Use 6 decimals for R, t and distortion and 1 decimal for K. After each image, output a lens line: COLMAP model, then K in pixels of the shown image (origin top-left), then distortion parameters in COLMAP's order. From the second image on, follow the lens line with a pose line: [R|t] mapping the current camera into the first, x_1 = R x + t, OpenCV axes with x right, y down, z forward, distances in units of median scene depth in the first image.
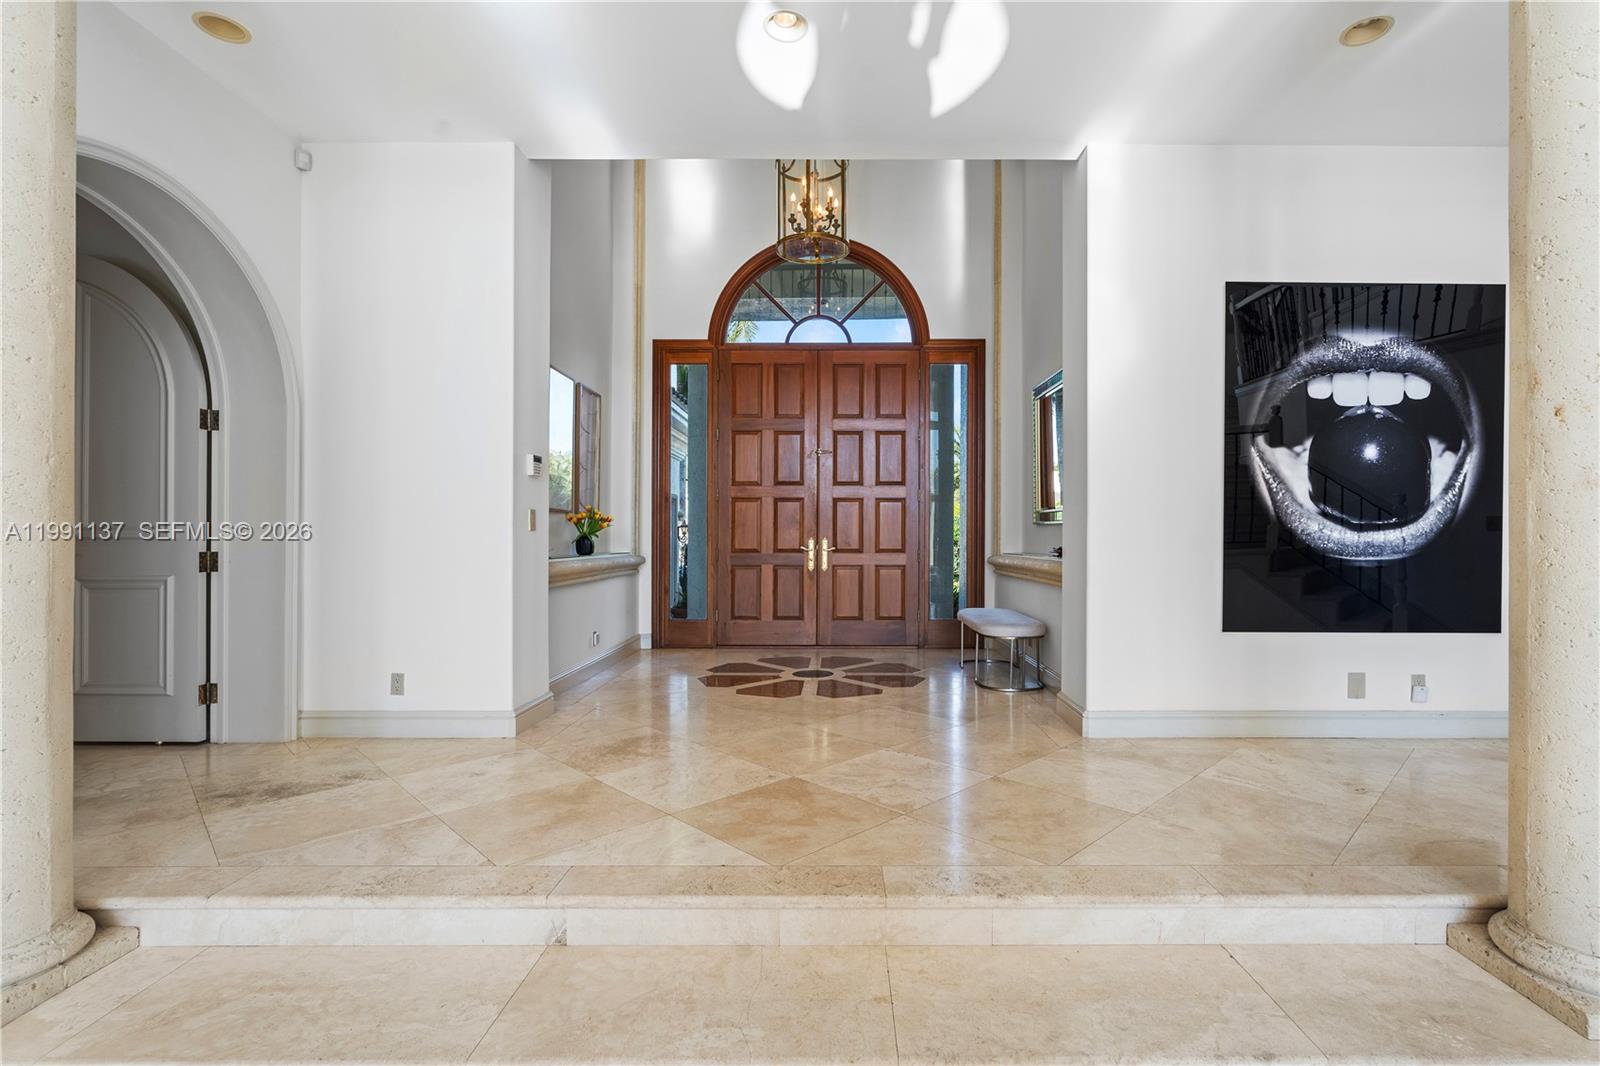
lens RADIAL K [[728.6, 0, 810.5], [0, 728.6, 531.0], [0, 0, 1]] dist [-0.004817, 0.001650]
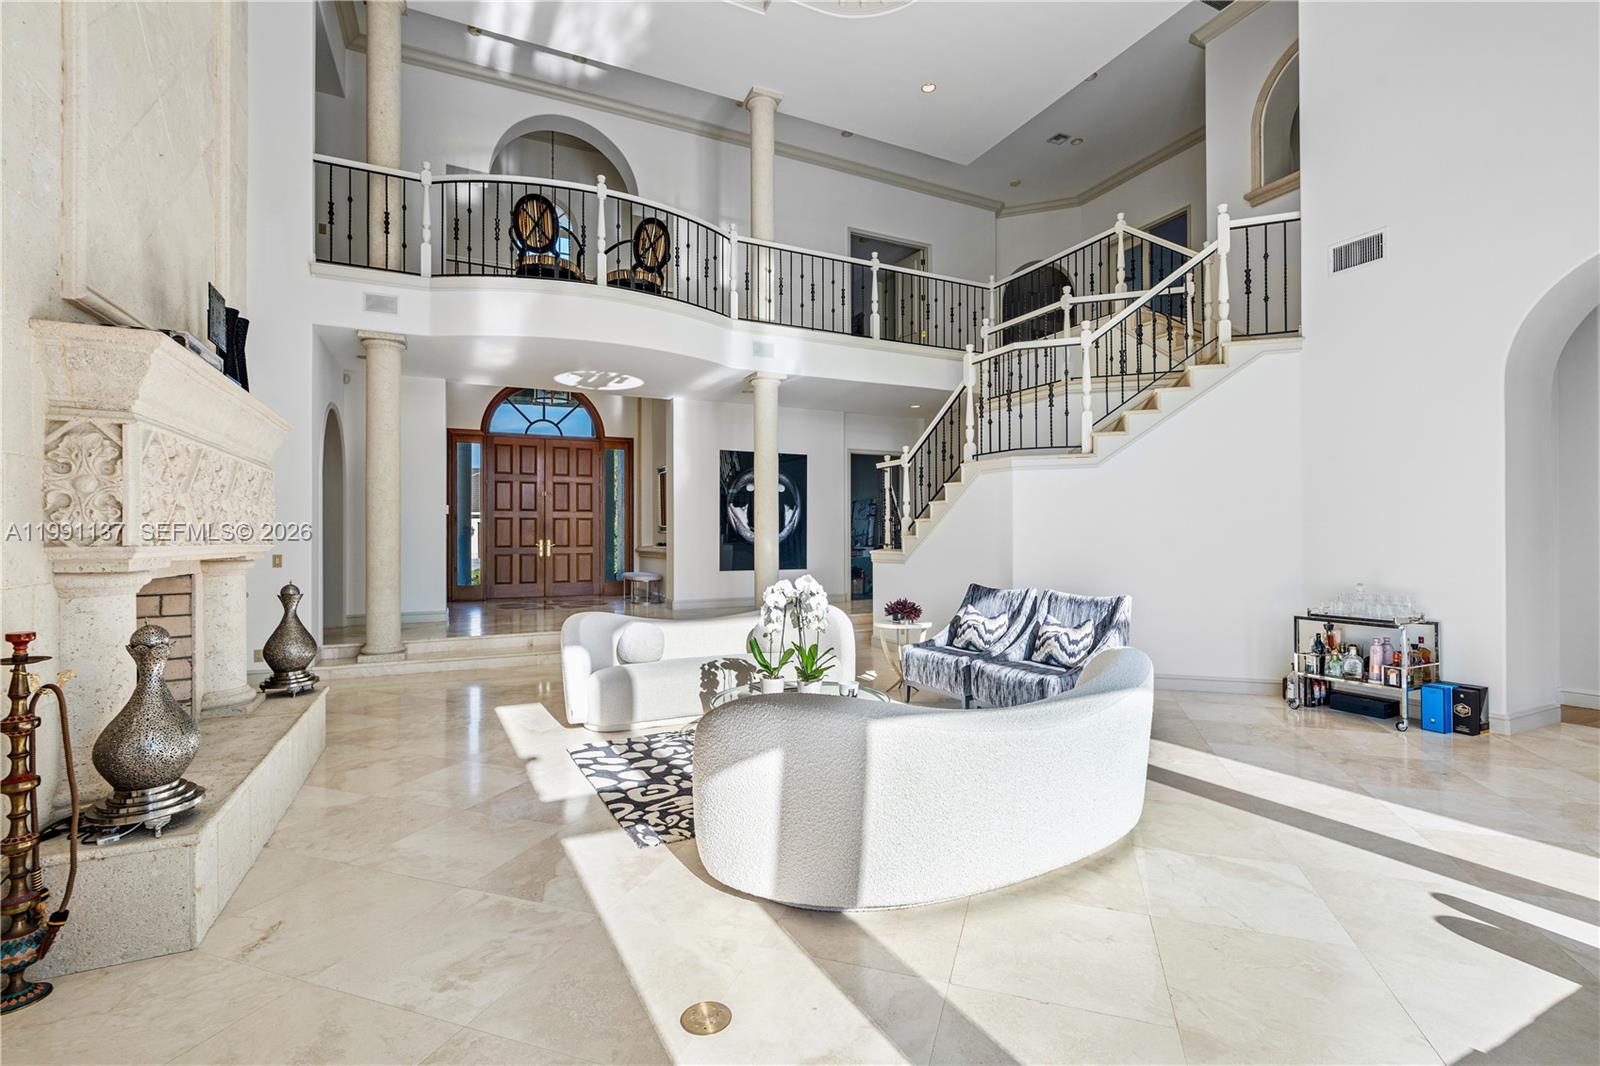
lens RADIAL K [[728.6, 0, 806.8], [0, 728.6, 533.0], [0, 0, 1]] dist [-0.004817, 0.001650]
pose [[0.884036, 0.000453, 0.467419, -0.270182], [0.000208, 0.999999, -0.001363, -0.004148], [-0.467419, 0.001302, 0.884035, -0.971416]]
